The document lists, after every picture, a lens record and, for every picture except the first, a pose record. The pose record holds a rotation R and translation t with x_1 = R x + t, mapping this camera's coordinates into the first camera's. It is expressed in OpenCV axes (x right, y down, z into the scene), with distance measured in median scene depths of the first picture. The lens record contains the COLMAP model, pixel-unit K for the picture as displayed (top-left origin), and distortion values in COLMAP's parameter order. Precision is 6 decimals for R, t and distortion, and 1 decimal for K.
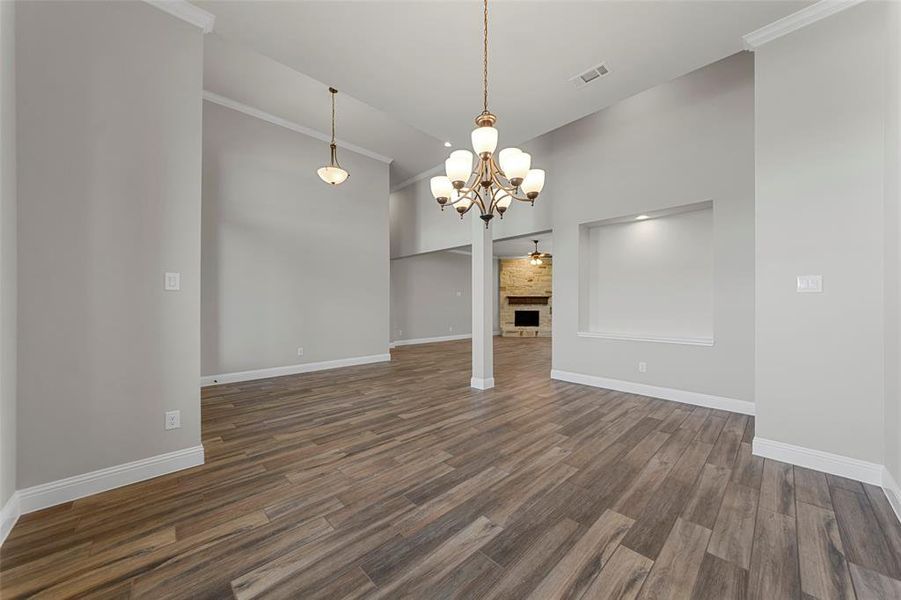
lens RADIAL K [[319.3, 0, 449.4], [0, 319.3, 303.6], [0, 0, 1]] dist [-0.000398, -0.000111]
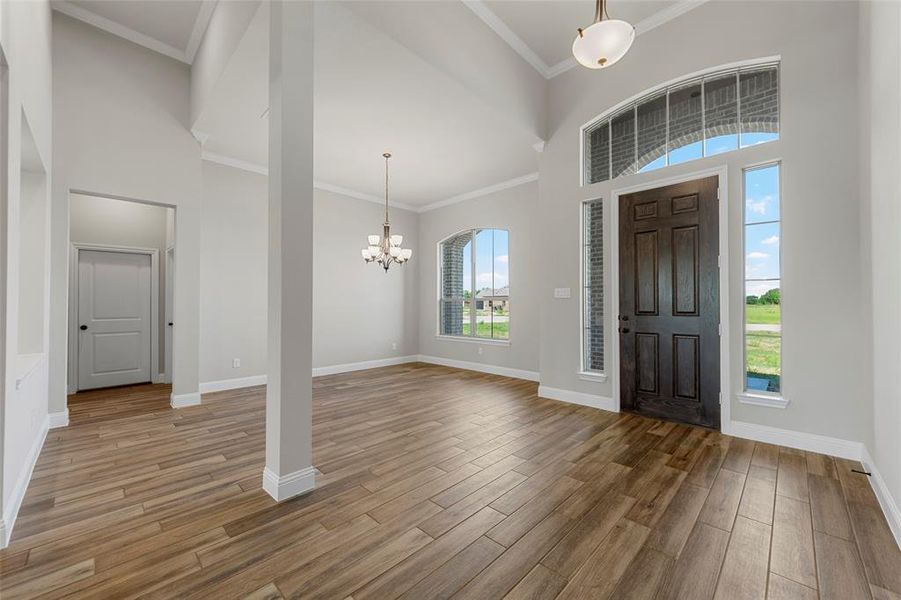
lens RADIAL K [[339.3, 0, 452.3], [0, 339.3, 303.6], [0, 0, 1]] dist [-0.000490, -0.000086]
pose [[-0.999315, 0.000119, -0.037009, -0.154415], [0.000370, 0.999977, -0.006787, 0.000248], [0.037007, -0.006796, -0.999292, 2.026582]]
